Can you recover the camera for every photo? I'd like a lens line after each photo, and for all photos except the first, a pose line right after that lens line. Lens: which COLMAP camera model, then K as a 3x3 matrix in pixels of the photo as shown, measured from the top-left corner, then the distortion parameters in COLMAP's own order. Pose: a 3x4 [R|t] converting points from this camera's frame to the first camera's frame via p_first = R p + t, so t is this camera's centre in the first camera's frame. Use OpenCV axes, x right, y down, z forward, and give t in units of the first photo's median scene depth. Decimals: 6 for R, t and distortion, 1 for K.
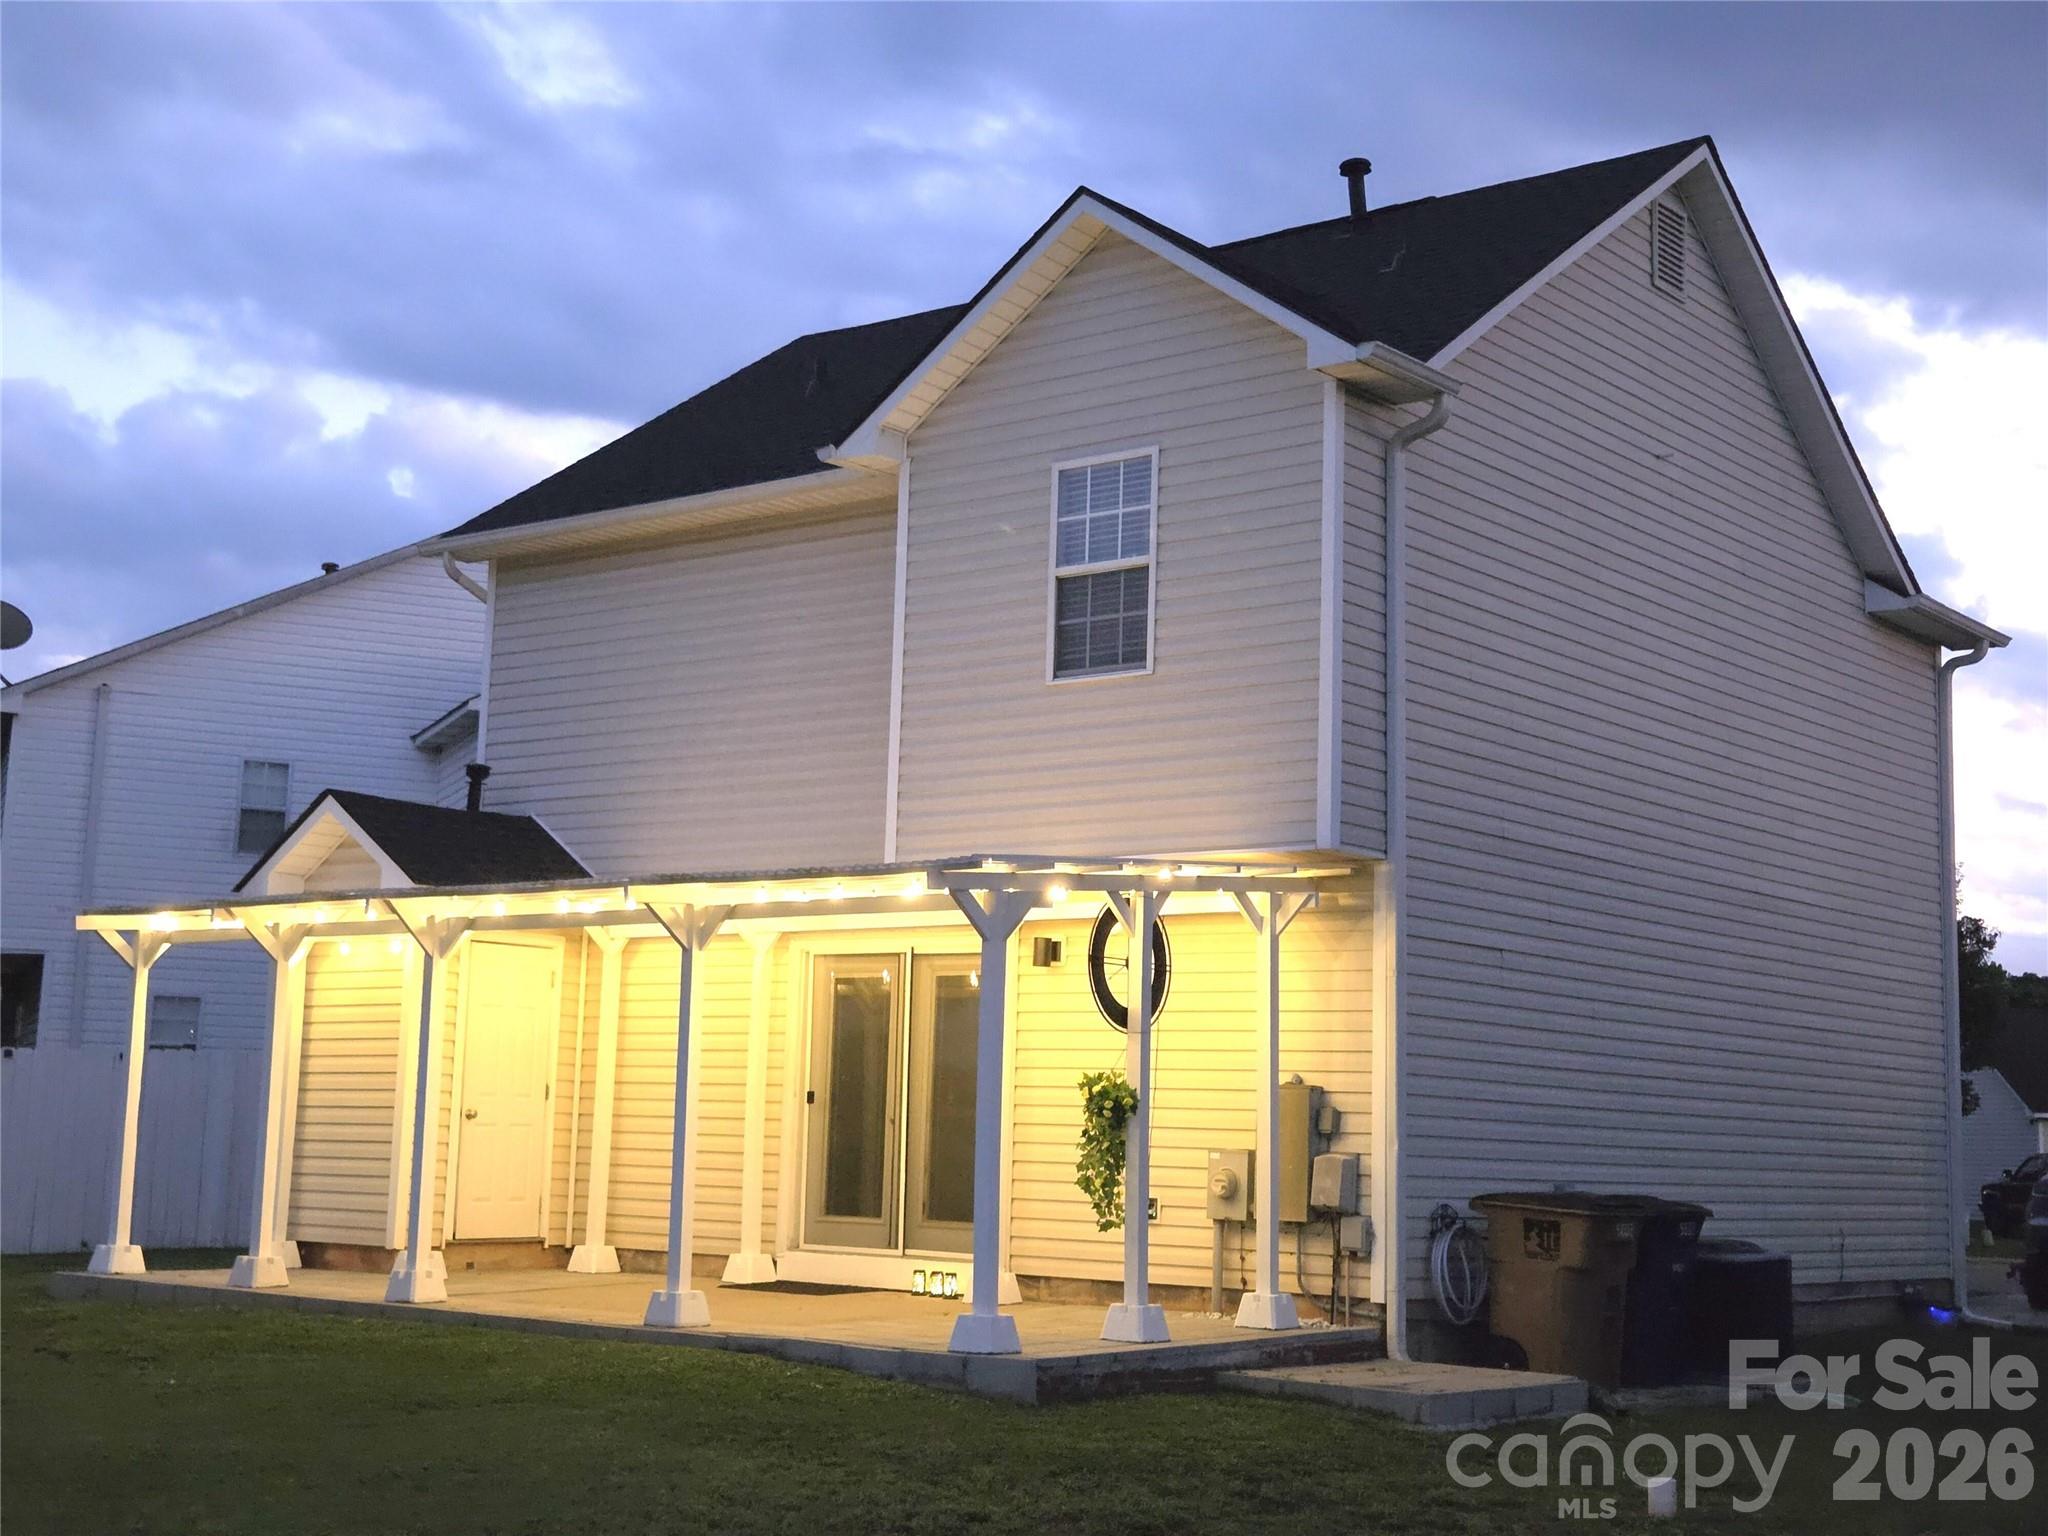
lens RADIAL K [[2753.8, 0, 1032.9], [0, 2753.8, 764.9], [0, 0, 1]] dist [0.079300, 0.000000]
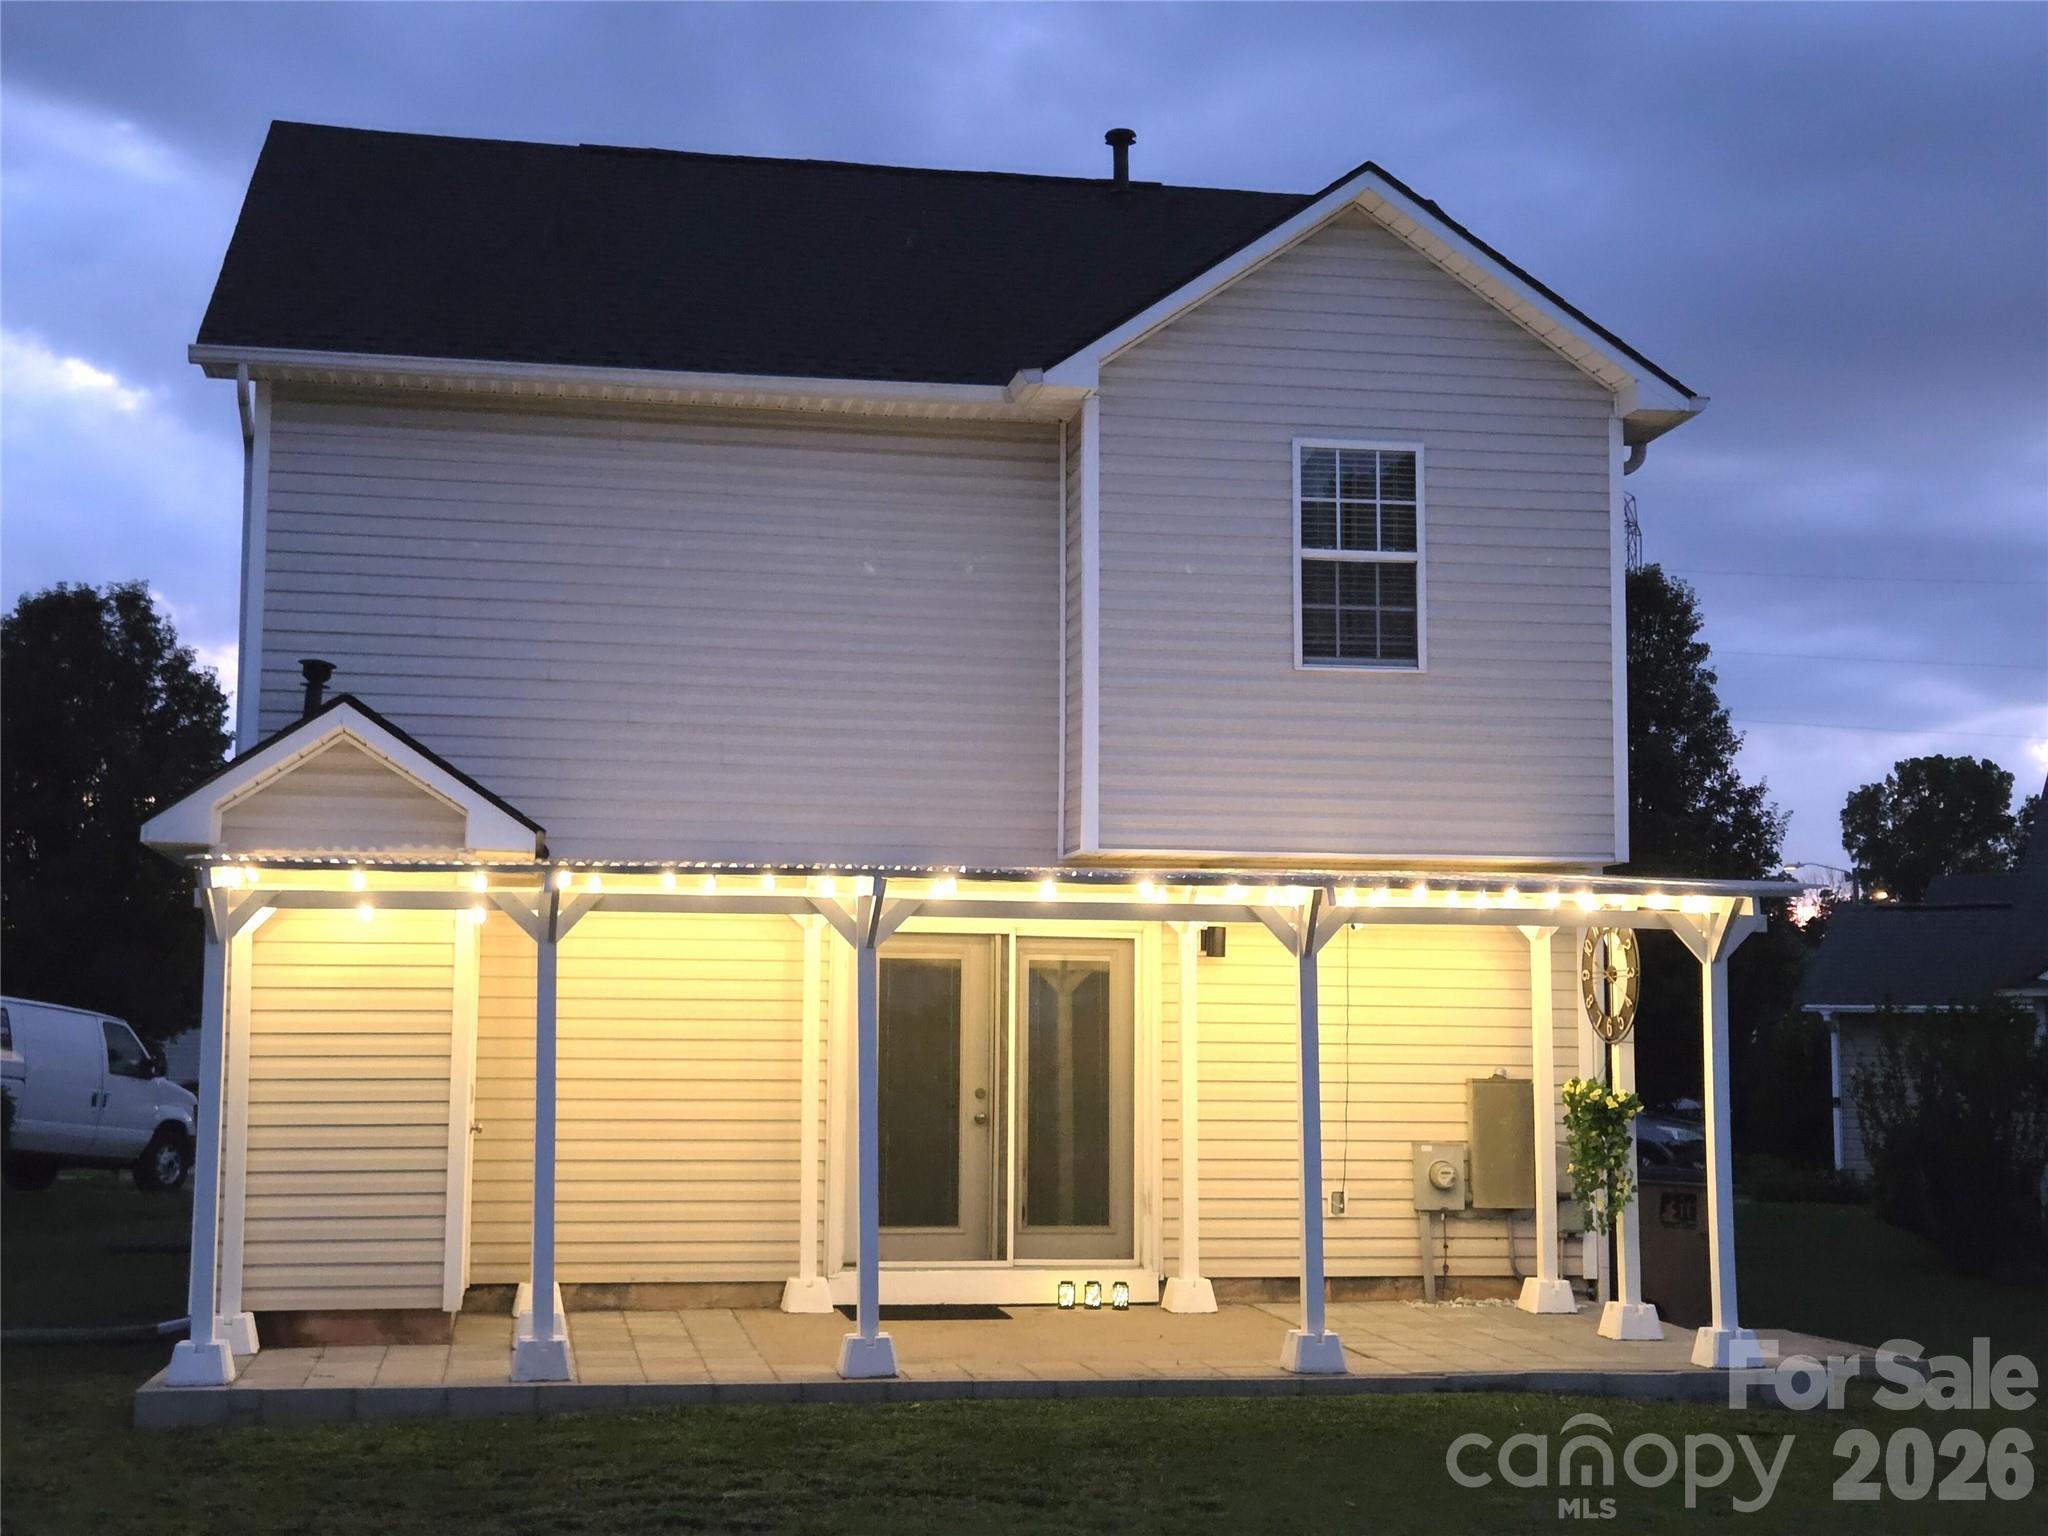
lens RADIAL K [[2753.8, 0, 1013.3], [0, 2753.8, 770.3], [0, 0, 1]] dist [0.079300, 0.000000]
pose [[0.651536, 0.052772, 0.756780, -0.789203], [-0.091398, 0.995772, 0.009250, 0.006397], [-0.753092, -0.075195, 0.653604, 0.440434]]
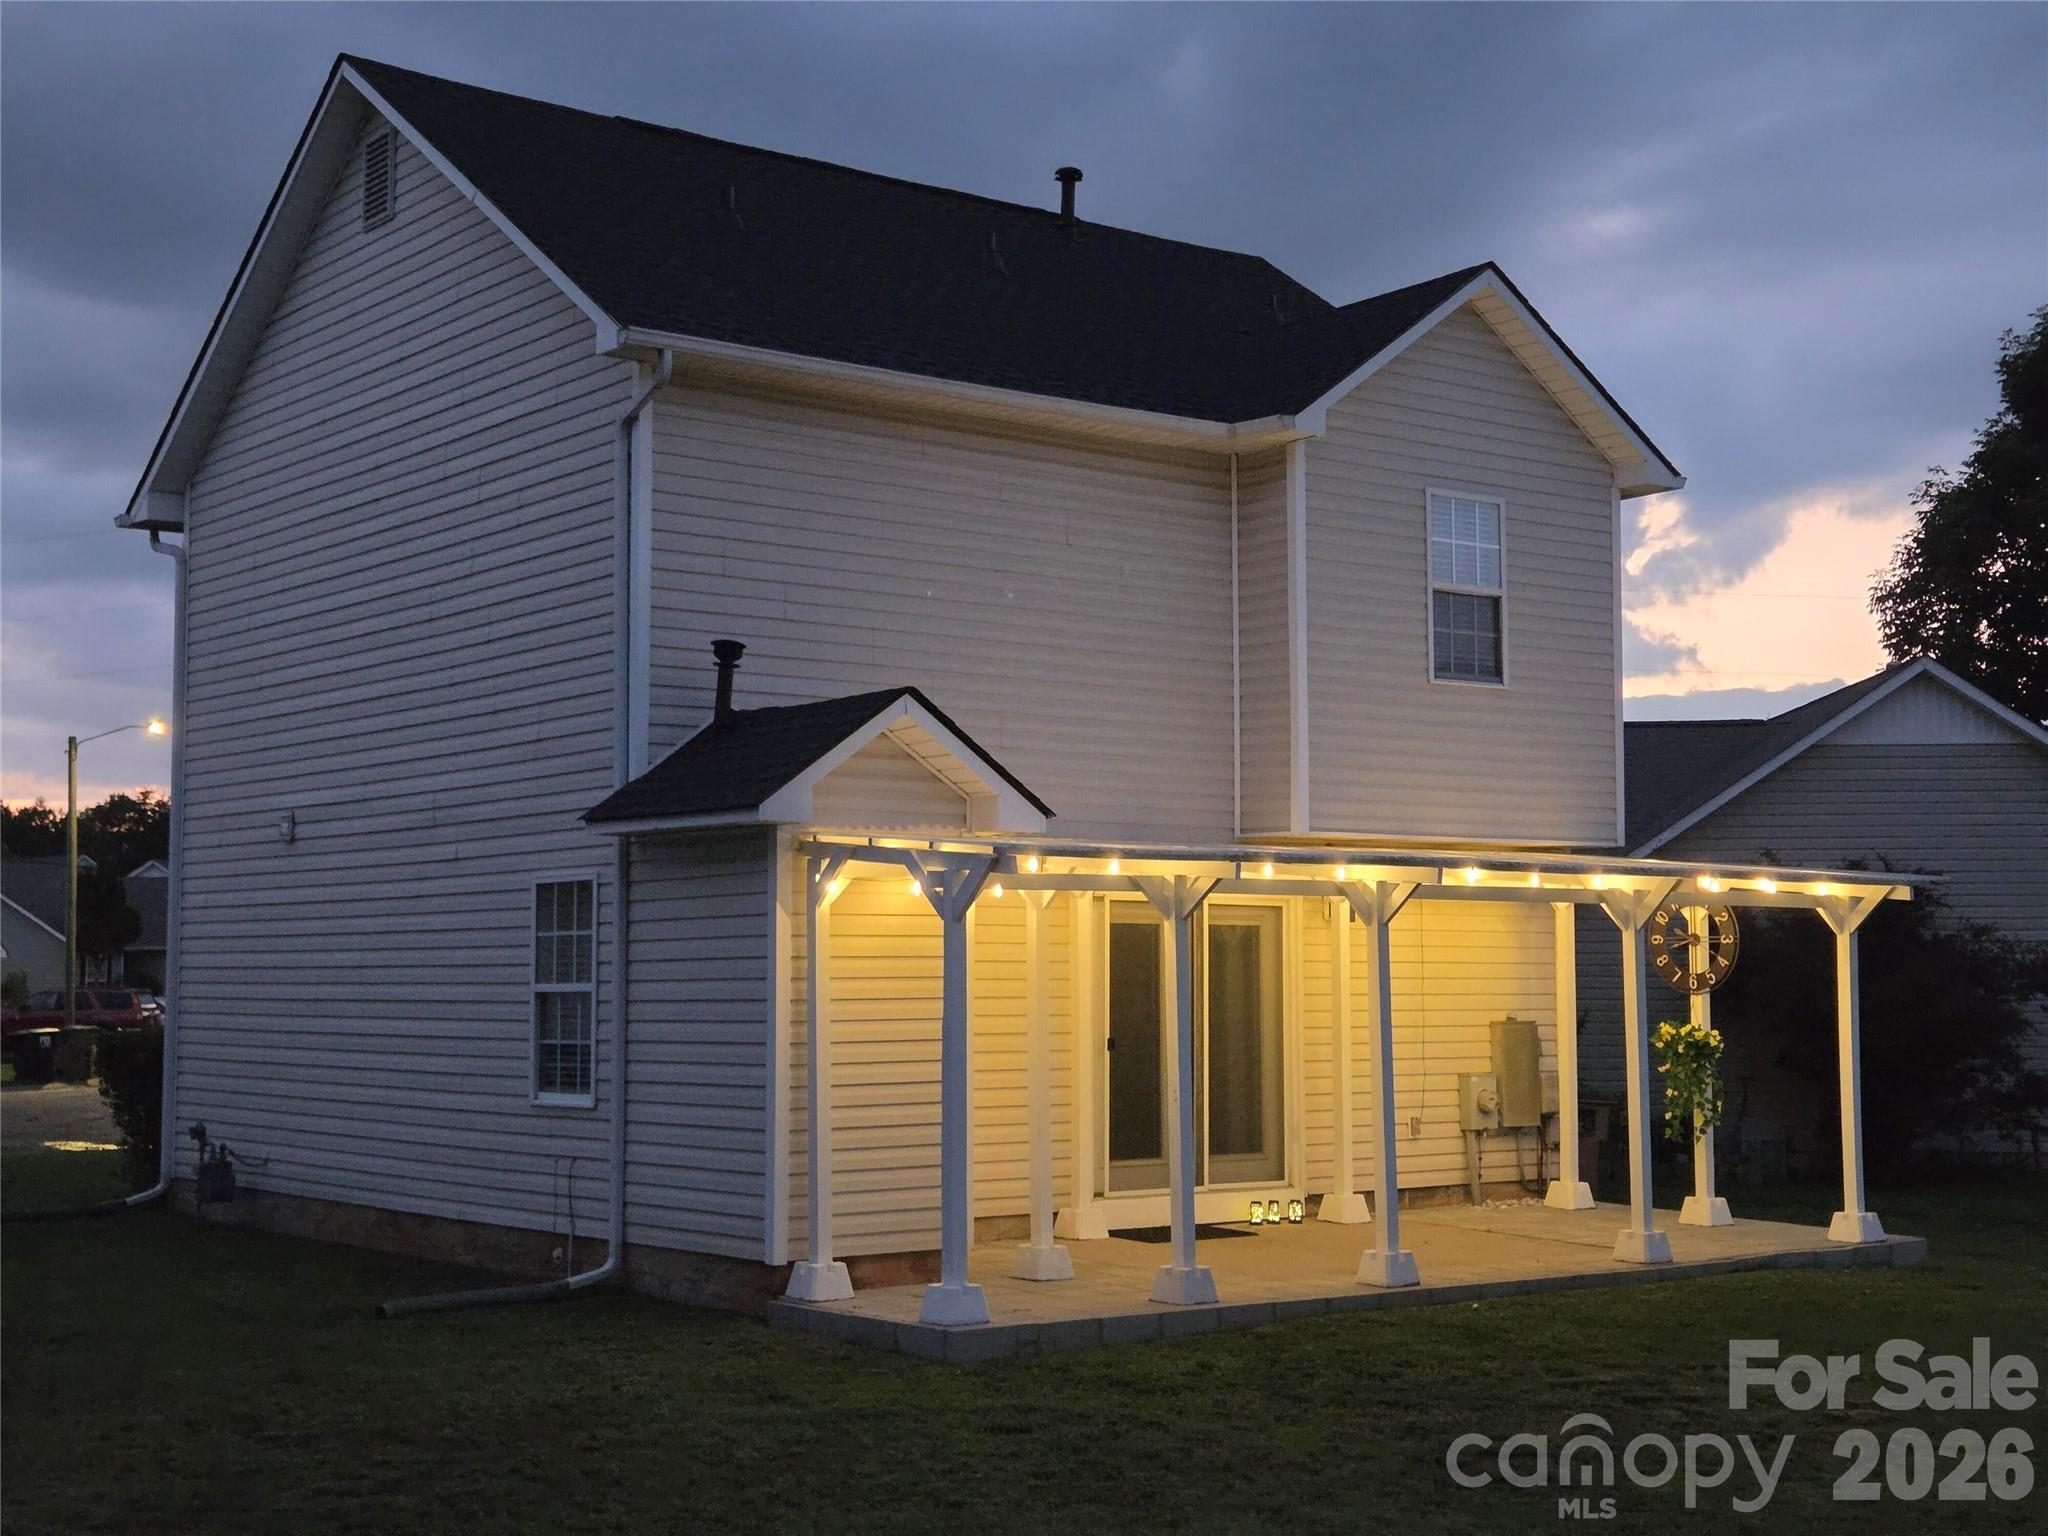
lens RADIAL K [[2753.8, 0, 1025.8], [0, 2753.8, 770.1], [0, 0, 1]] dist [0.079300, 0.000000]
pose [[0.225297, 0.041369, 0.973412, -1.154592], [-0.126256, 0.991913, -0.012933, 0.043679], [-0.966075, -0.119985, 0.228698, 0.895717]]
